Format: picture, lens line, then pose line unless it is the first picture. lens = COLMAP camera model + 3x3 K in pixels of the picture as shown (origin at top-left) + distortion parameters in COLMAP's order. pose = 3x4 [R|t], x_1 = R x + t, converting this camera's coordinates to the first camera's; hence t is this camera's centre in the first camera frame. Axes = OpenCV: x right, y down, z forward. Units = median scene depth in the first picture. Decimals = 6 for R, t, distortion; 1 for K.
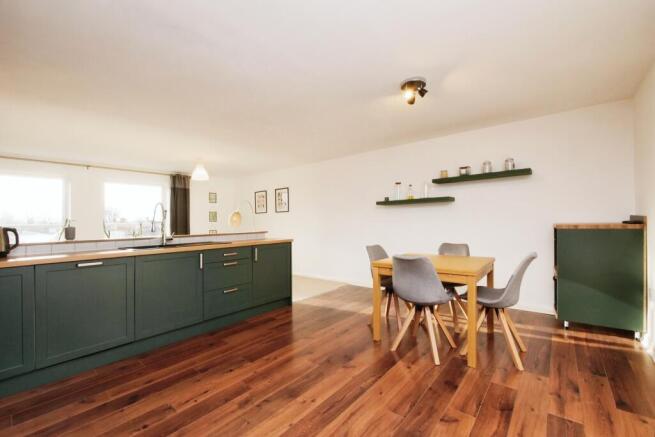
lens RADIAL K [[279.4, 0, 327.5], [0, 279.4, 218.5], [0, 0, 1]] dist [-0.001400, -0.000179]
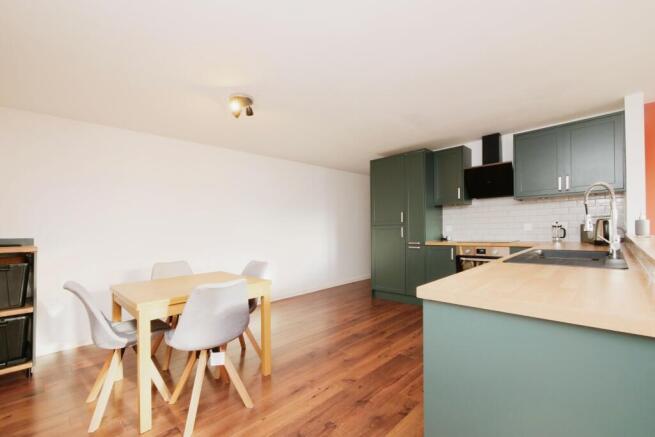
lens RADIAL K [[279.4, 0, 327.5], [0, 279.4, 218.5], [0, 0, 1]] dist [-0.001400, -0.000179]
pose [[-0.994381, 0.051792, 0.092321, -0.110771], [0.047467, 0.997697, -0.048448, 0.024187], [-0.094618, -0.043793, -0.994550, 1.976100]]
